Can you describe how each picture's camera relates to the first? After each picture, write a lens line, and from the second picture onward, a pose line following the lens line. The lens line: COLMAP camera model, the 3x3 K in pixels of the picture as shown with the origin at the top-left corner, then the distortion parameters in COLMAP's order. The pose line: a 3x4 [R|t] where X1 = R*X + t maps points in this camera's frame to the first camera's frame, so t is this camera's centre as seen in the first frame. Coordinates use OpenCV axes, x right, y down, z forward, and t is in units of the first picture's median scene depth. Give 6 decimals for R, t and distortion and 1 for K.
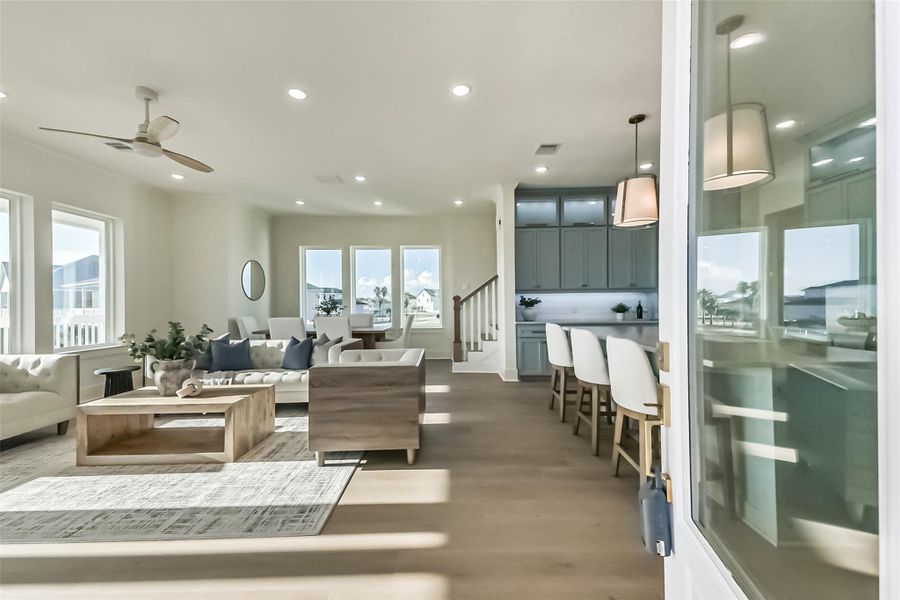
lens RADIAL K [[349.6, 0, 448.2], [0, 349.6, 301.1], [0, 0, 1]] dist [0.066878, -0.024208]
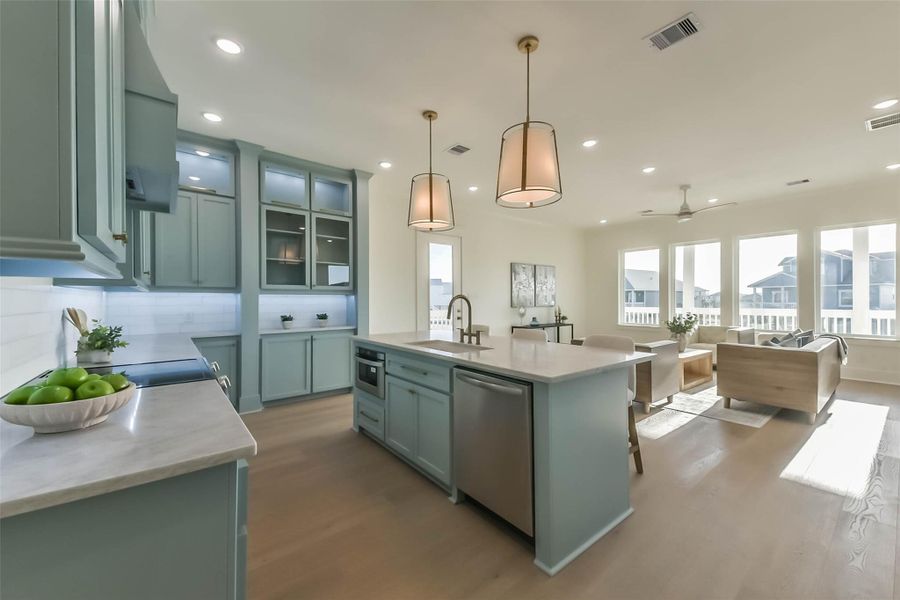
lens RADIAL K [[351.4, 0, 449.2], [0, 351.4, 298.8], [0, 0, 1]] dist [0.067046, -0.024994]
pose [[-0.778251, 0.010716, -0.627862, 0.769650], [0.012969, 0.999915, 0.000991, -0.014291], [0.627820, -0.007372, -0.778324, 1.022327]]
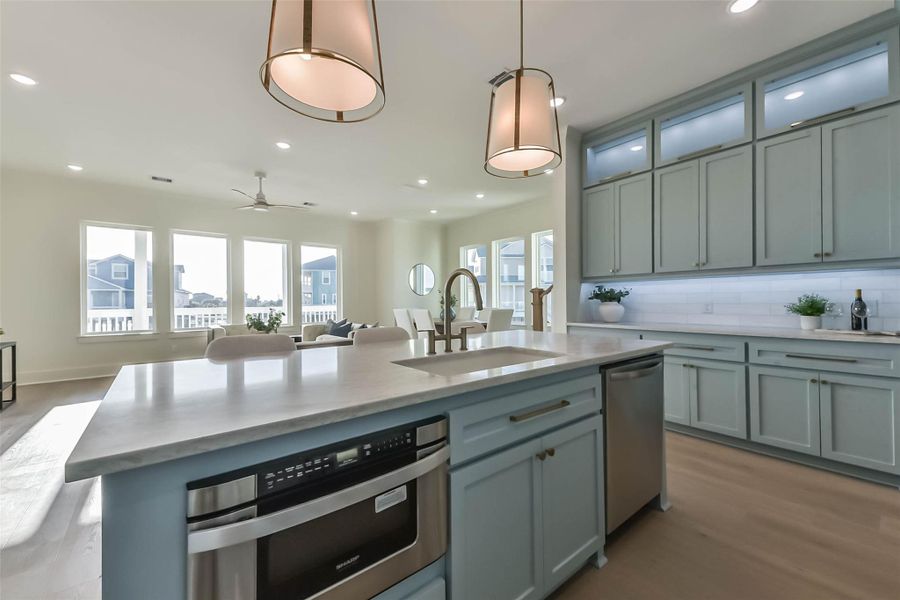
lens RADIAL K [[355.3, 0, 448.4], [0, 355.3, 299.0], [0, 0, 1]] dist [0.062690, -0.025150]
pose [[0.629219, 0.000689, -0.777227, 0.650103], [0.004849, 0.999977, 0.004812, 0.006618], [0.777213, -0.006796, 0.629201, 0.372050]]
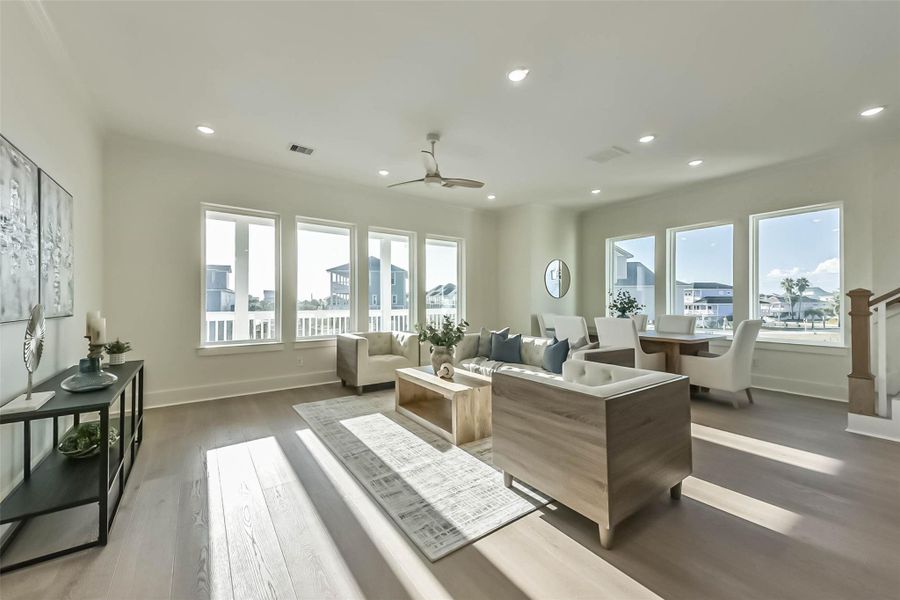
lens RADIAL K [[349.6, 0, 448.2], [0, 349.6, 301.1], [0, 0, 1]] dist [0.066878, -0.024208]
pose [[0.575986, 0.007569, -0.817424, 0.143426], [-0.001410, 0.999965, 0.008266, -0.001324], [0.817458, -0.003608, 0.575977, 0.196021]]
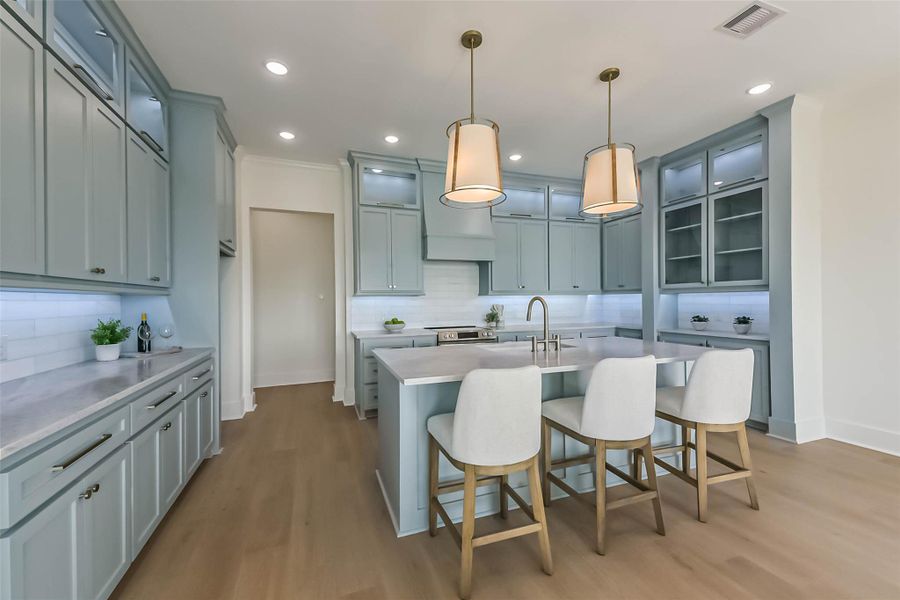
lens RADIAL K [[355.3, 0, 448.4], [0, 355.3, 299.0], [0, 0, 1]] dist [0.062690, -0.025150]
pose [[-0.360977, 0.019527, 0.932370, -0.059630], [0.011047, 0.999800, -0.016662, -0.008188], [-0.932509, 0.004285, -0.361121, 0.912821]]
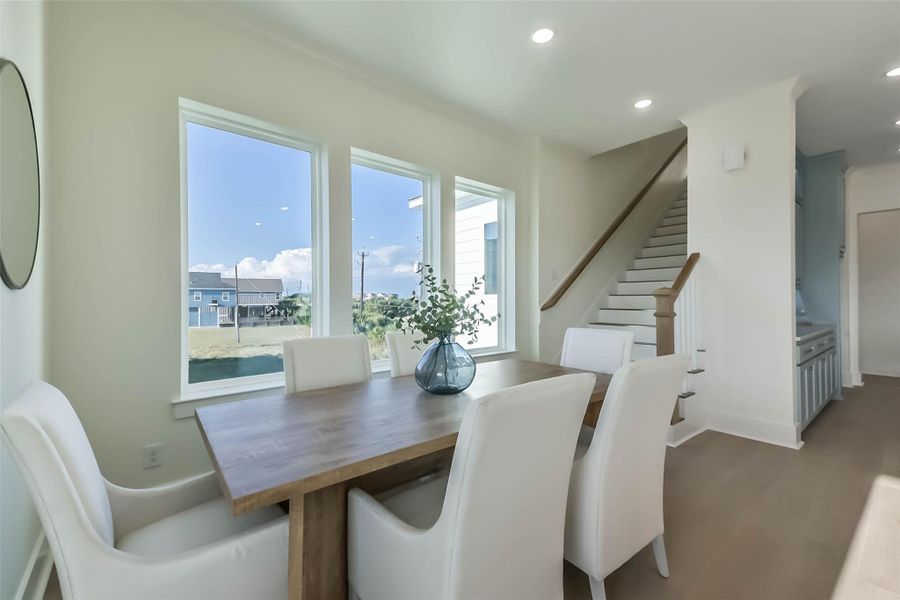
lens RADIAL K [[361.2, 0, 445.8], [0, 361.2, 297.7], [0, 0, 1]] dist [0.081682, -0.026040]
pose [[0.761424, 0.007648, 0.648209, -0.675491], [-0.005086, 0.999970, -0.005823, 0.003490], [-0.648234, 0.001137, 0.761440, 0.973184]]
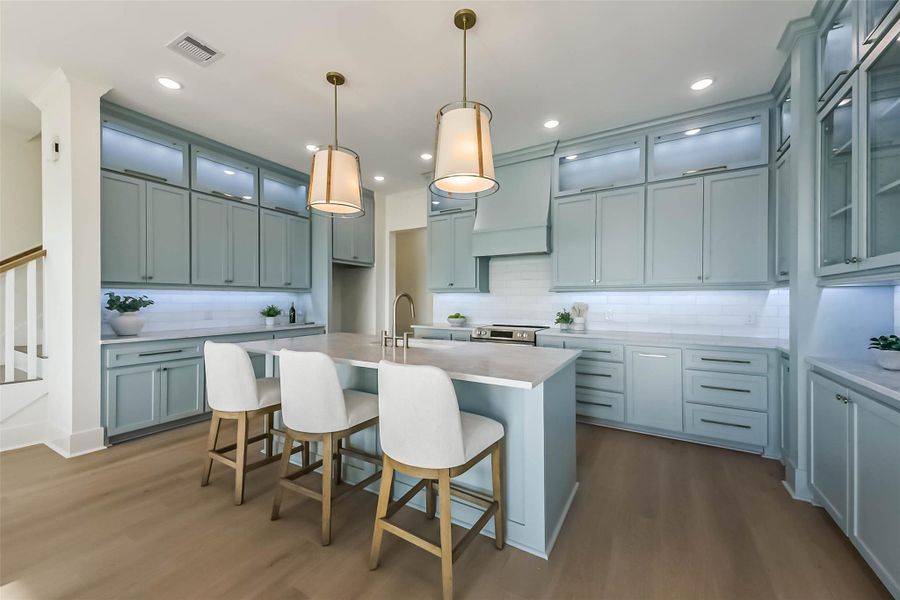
lens RADIAL K [[349.6, 0, 448.2], [0, 349.6, 301.1], [0, 0, 1]] dist [0.066878, -0.024208]
pose [[0.502785, 0.009162, 0.864363, -0.026408], [-0.011159, 0.999929, -0.004108, -0.005753], [-0.864339, -0.007580, 0.502852, 0.261986]]
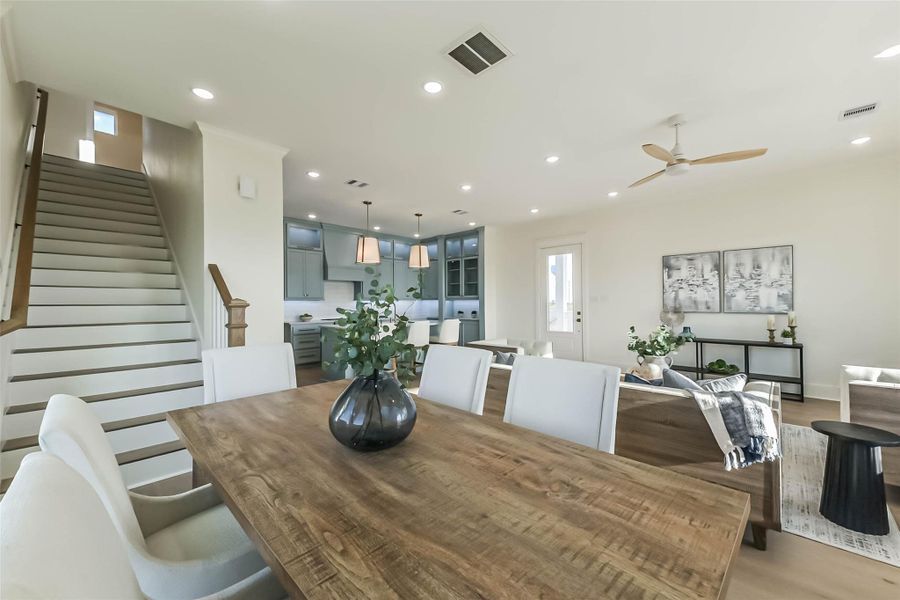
lens RADIAL K [[351.4, 0, 449.2], [0, 351.4, 298.8], [0, 0, 1]] dist [0.067046, -0.024994]
pose [[-0.731415, 0.021407, 0.681597, -0.654848], [0.010785, 0.999745, -0.019826, -0.002658], [-0.681848, -0.007151, -0.731459, 1.404787]]
